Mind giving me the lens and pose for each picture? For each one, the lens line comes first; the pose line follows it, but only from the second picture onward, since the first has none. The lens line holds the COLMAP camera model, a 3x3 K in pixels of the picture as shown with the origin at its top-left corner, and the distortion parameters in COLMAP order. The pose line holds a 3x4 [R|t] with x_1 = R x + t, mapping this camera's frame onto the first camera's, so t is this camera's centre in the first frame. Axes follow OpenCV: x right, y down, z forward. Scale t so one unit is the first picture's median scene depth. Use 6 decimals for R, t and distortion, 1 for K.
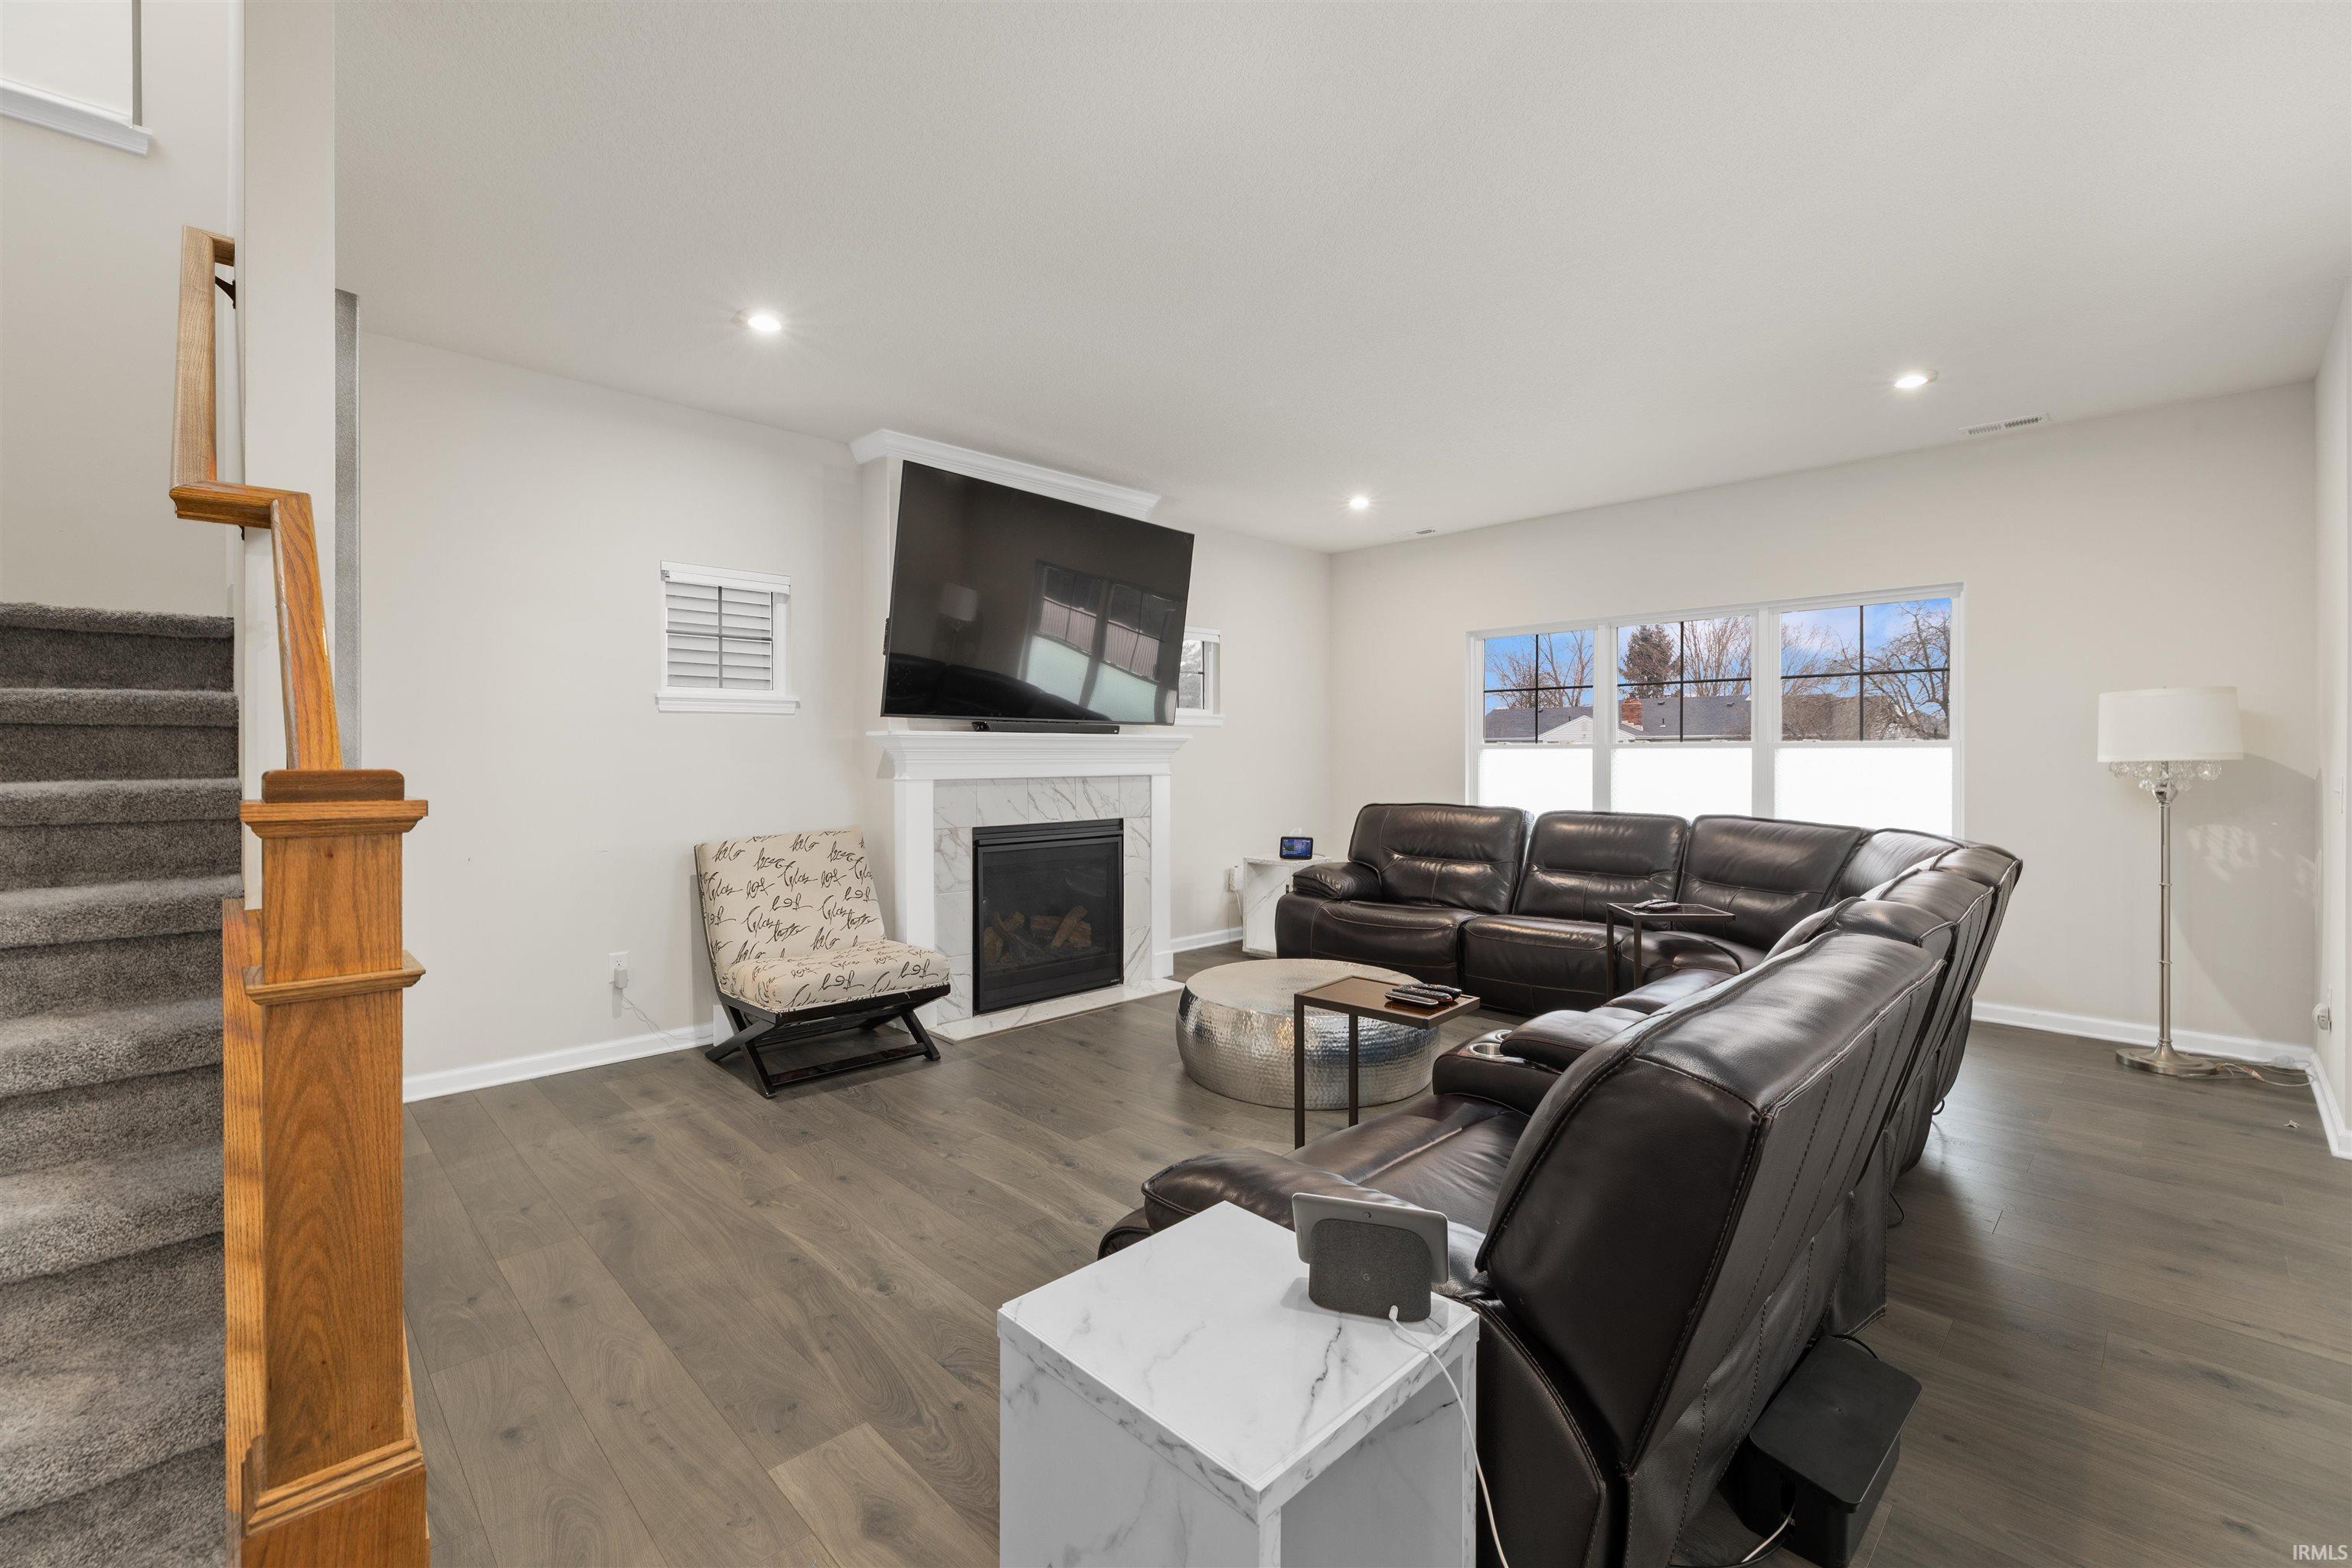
lens RADIAL K [[992.7, 0, 1182.6], [0, 992.7, 770.5], [0, 0, 1]] dist [0.004650, -0.002836]
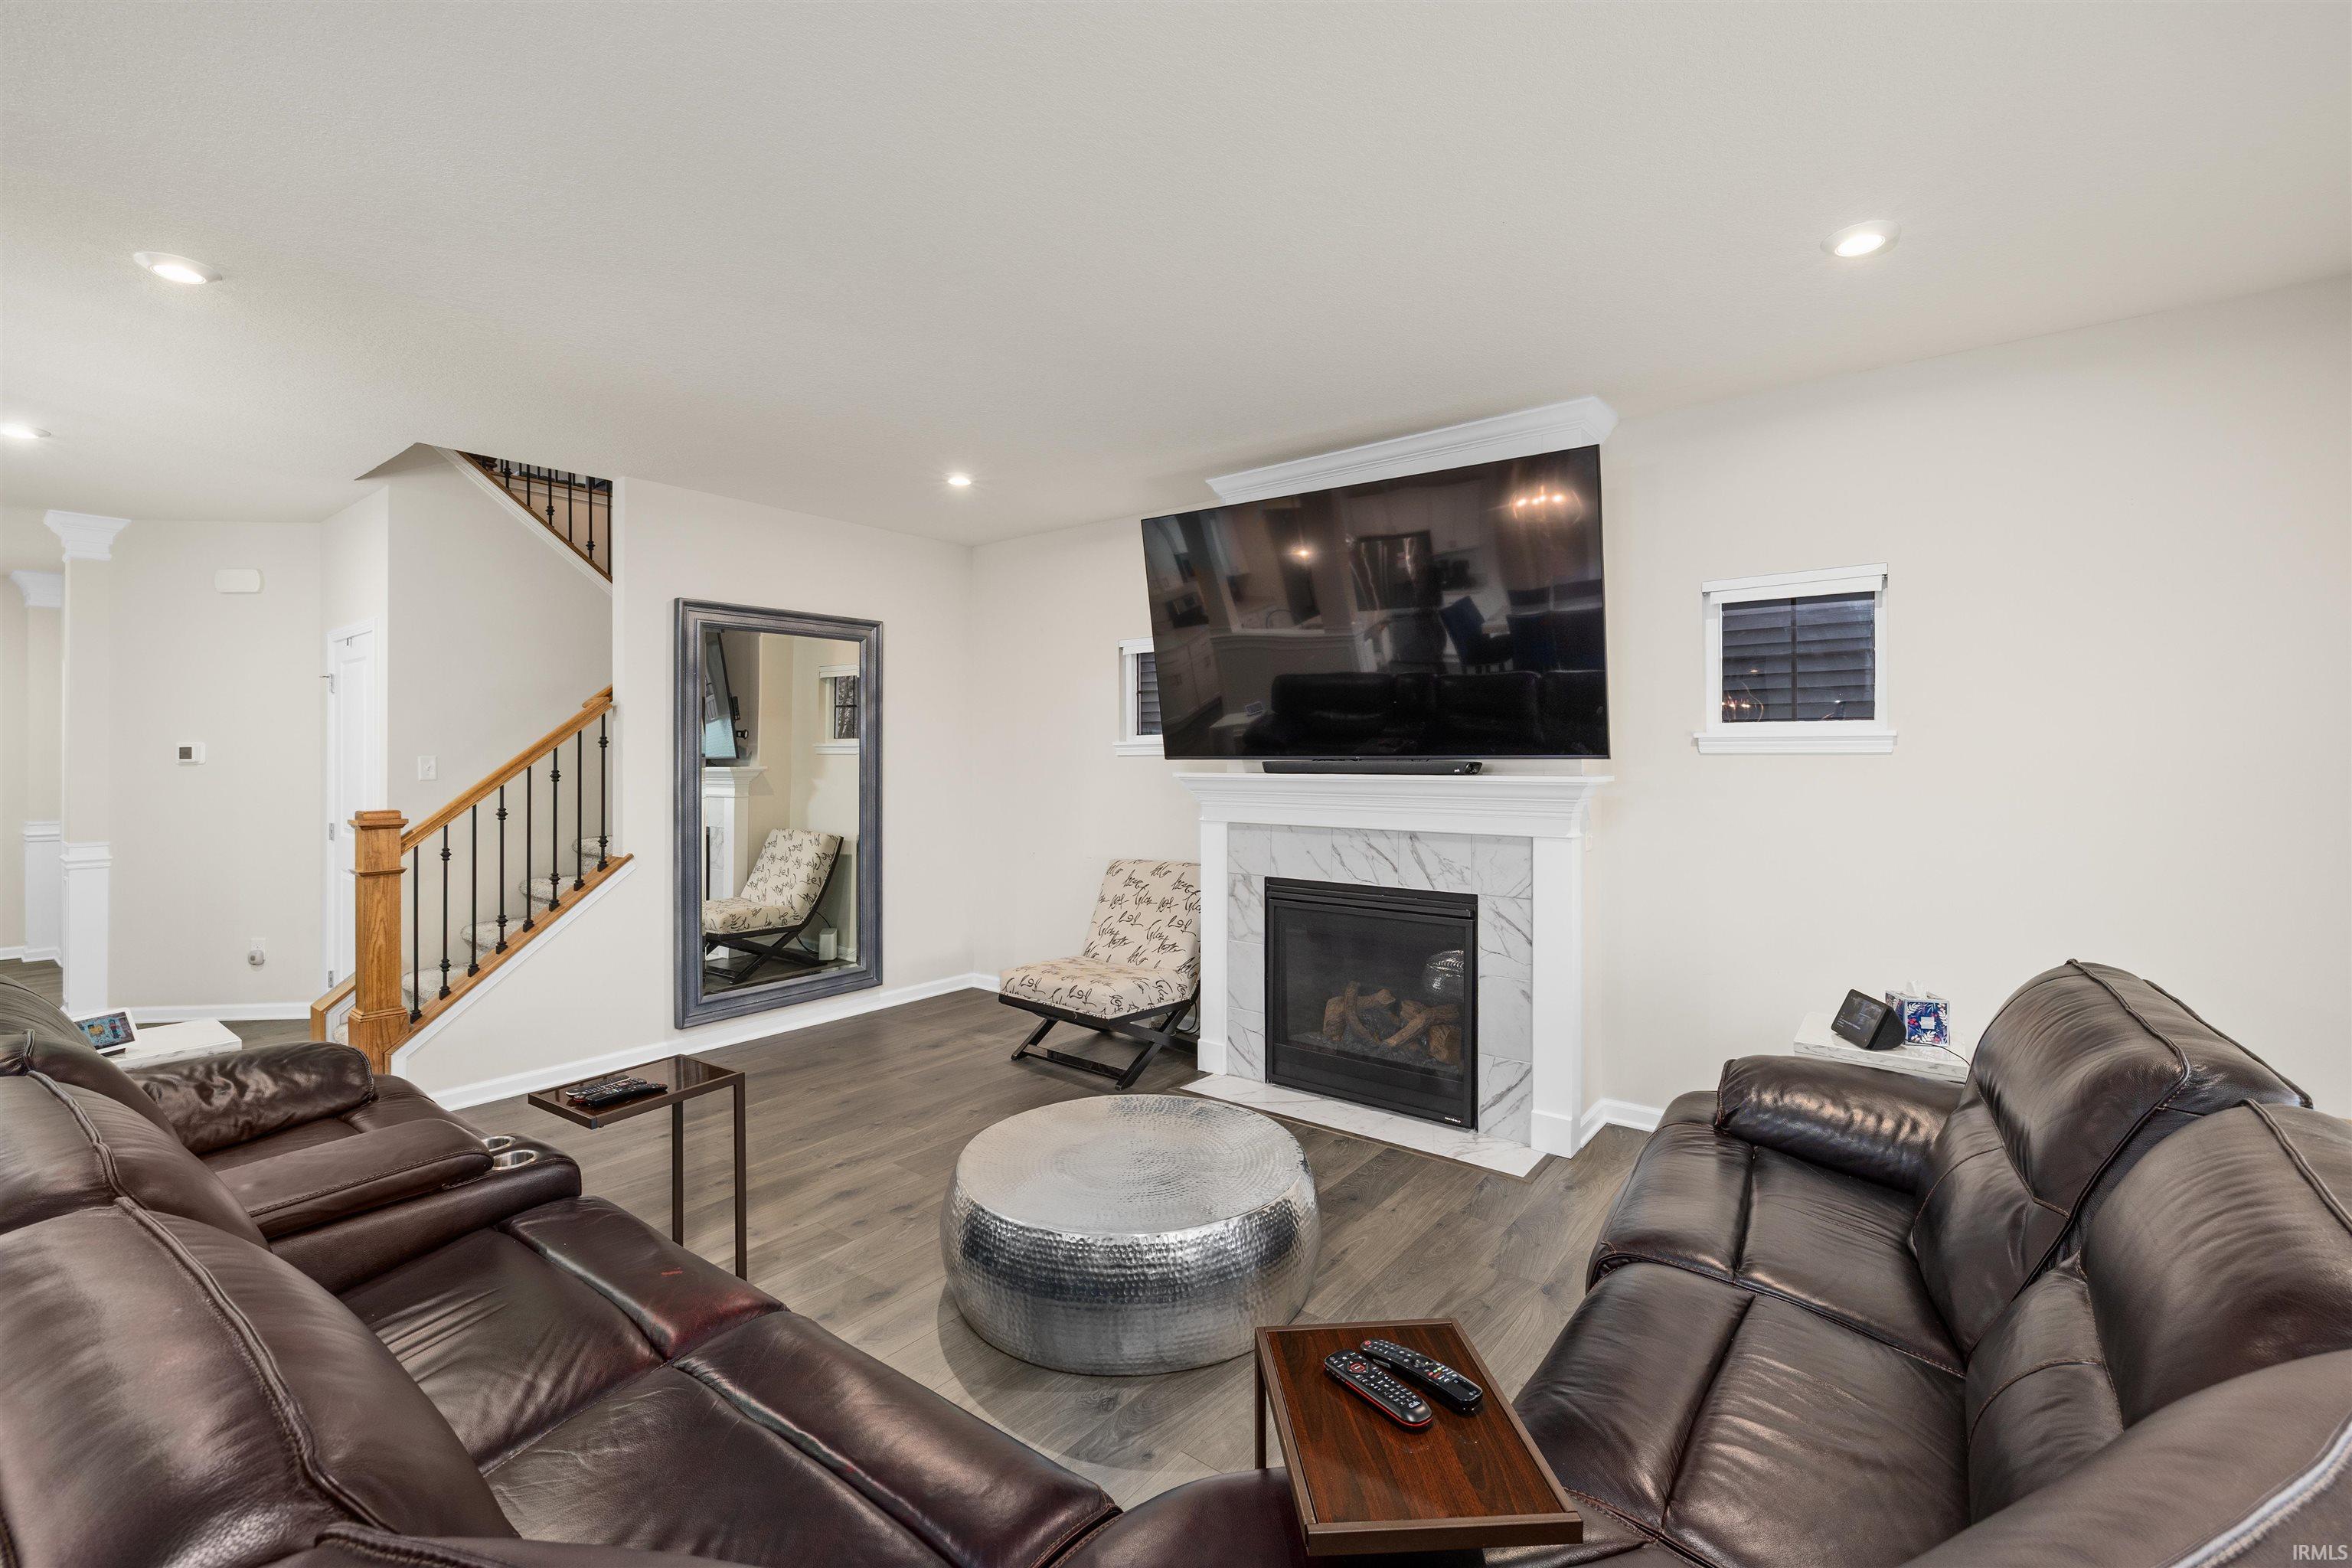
lens RADIAL K [[992.7, 0, 1181.4], [0, 992.7, 762.1], [0, 0, 1]] dist [0.004650, -0.002836]
pose [[0.145408, 0.005024, -0.989359, 0.688763], [-0.018061, 0.999834, 0.002423, -0.049706], [0.989207, 0.017517, 0.145475, 0.785229]]
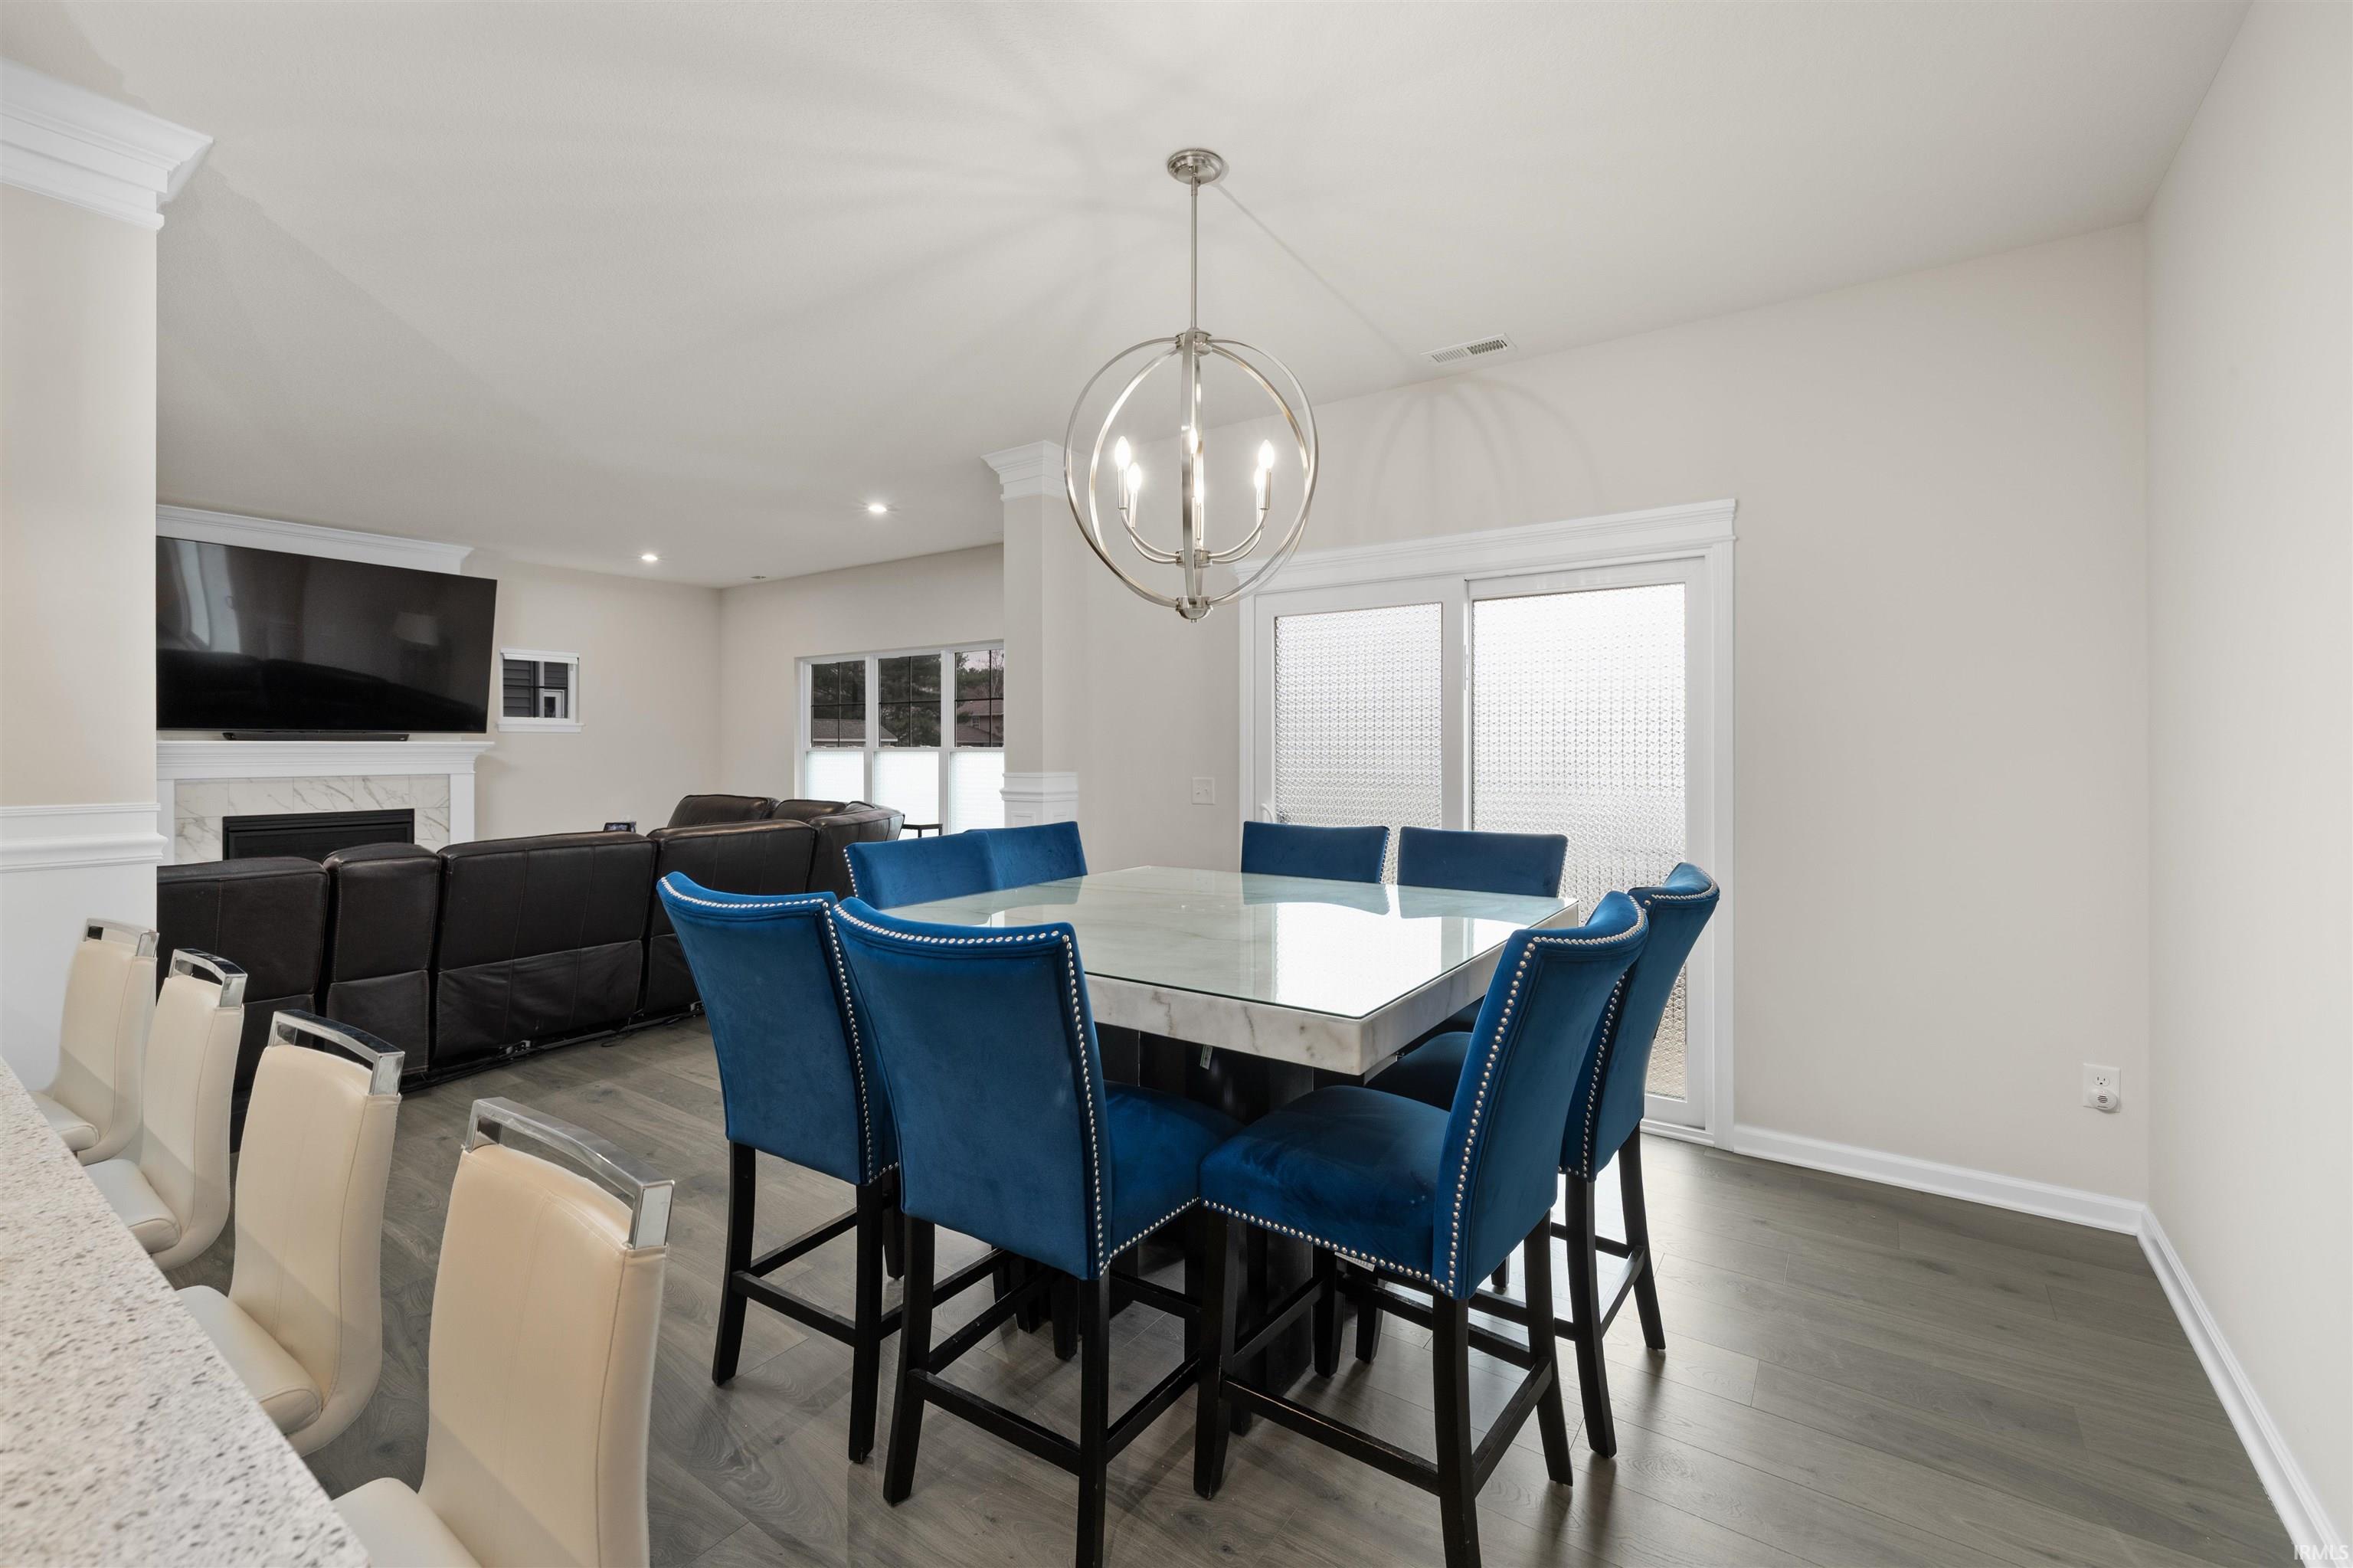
lens RADIAL K [[993.2, 0, 1173.1], [0, 993.2, 777.8], [0, 0, 1]] dist [0.004650, -0.002836]
pose [[0.984799, -0.004742, 0.173631, 0.757917], [0.002588, 0.999917, 0.012633, -0.004747], [-0.173677, -0.011992, 0.984730, -0.457258]]
